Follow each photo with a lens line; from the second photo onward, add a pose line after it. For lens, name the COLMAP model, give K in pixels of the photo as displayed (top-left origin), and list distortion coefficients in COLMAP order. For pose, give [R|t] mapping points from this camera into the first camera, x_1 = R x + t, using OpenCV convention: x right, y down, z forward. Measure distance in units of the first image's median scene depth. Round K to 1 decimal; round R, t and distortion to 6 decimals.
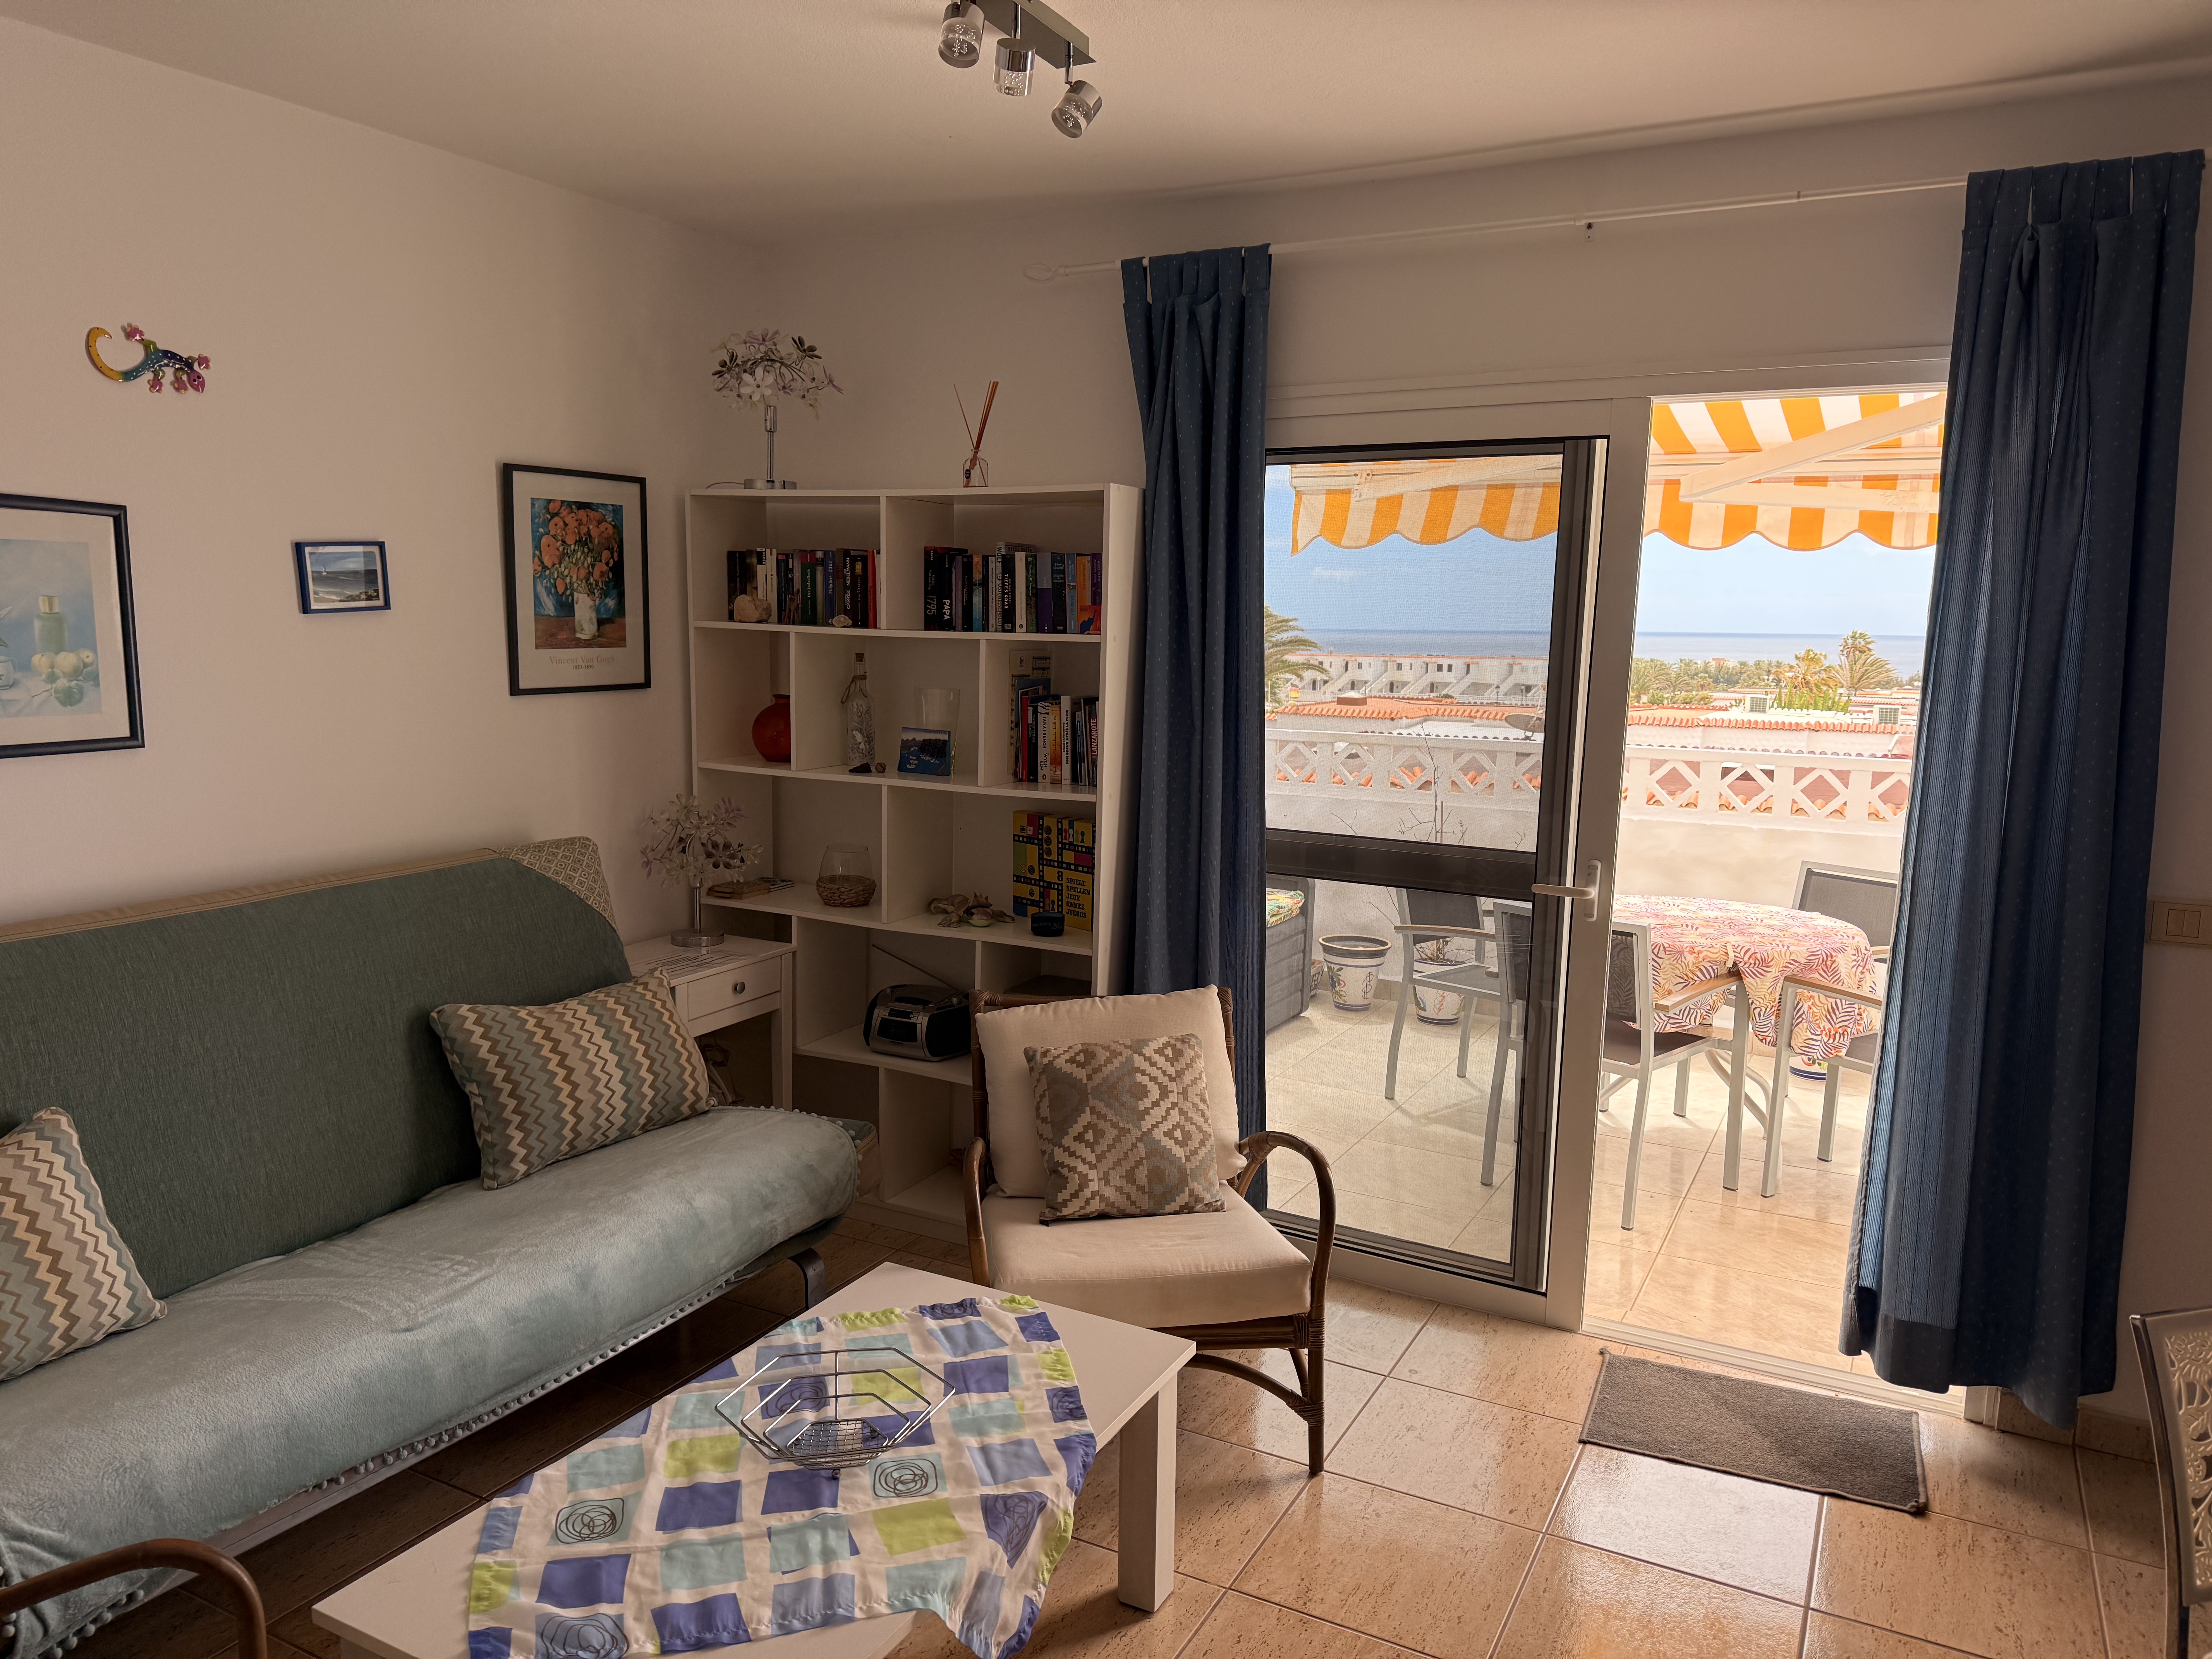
lens RADIAL K [[1550.7, 0, 1093.3], [0, 1550.7, 845.2], [0, 0, 1]] dist [0.075713, -0.103218]
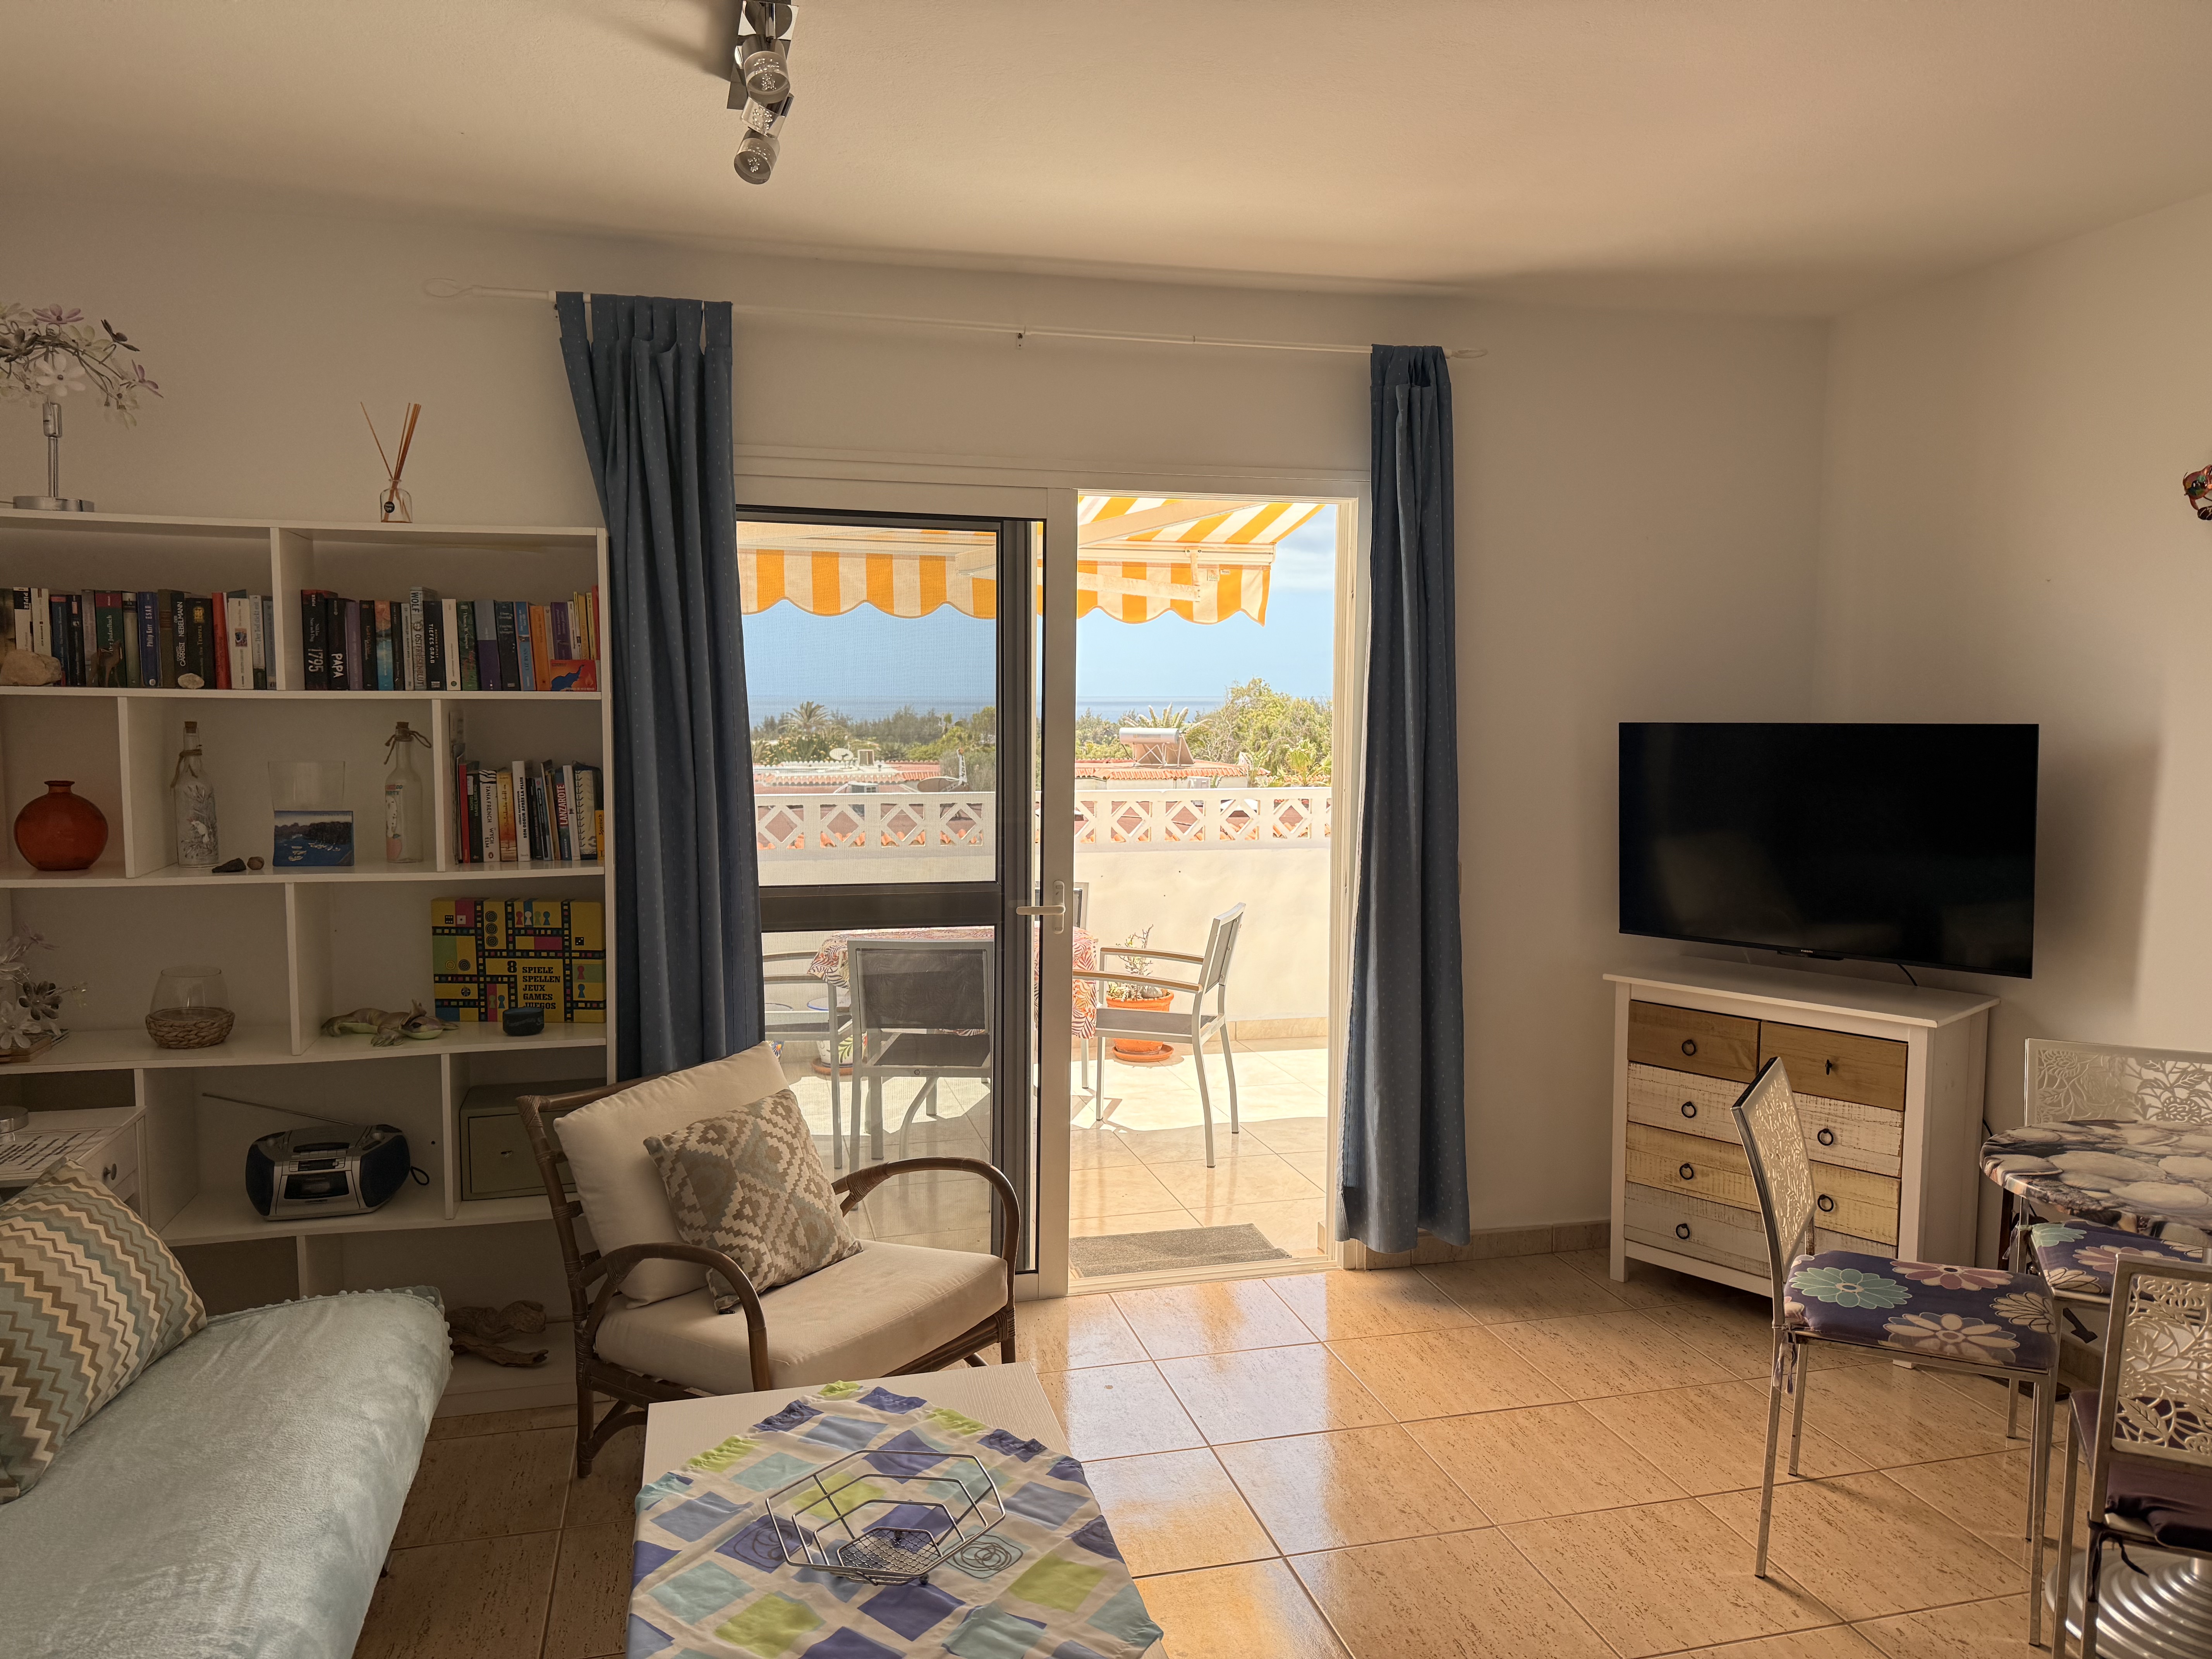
lens RADIAL K [[1550.7, 0, 1102.8], [0, 1550.7, 842.1], [0, 0, 1]] dist [0.075713, -0.103218]
pose [[0.734060, -0.081794, 0.674141, -0.427580], [0.109896, 0.993943, 0.000931, -0.016187], [-0.670134, 0.073402, 0.738602, 0.128236]]
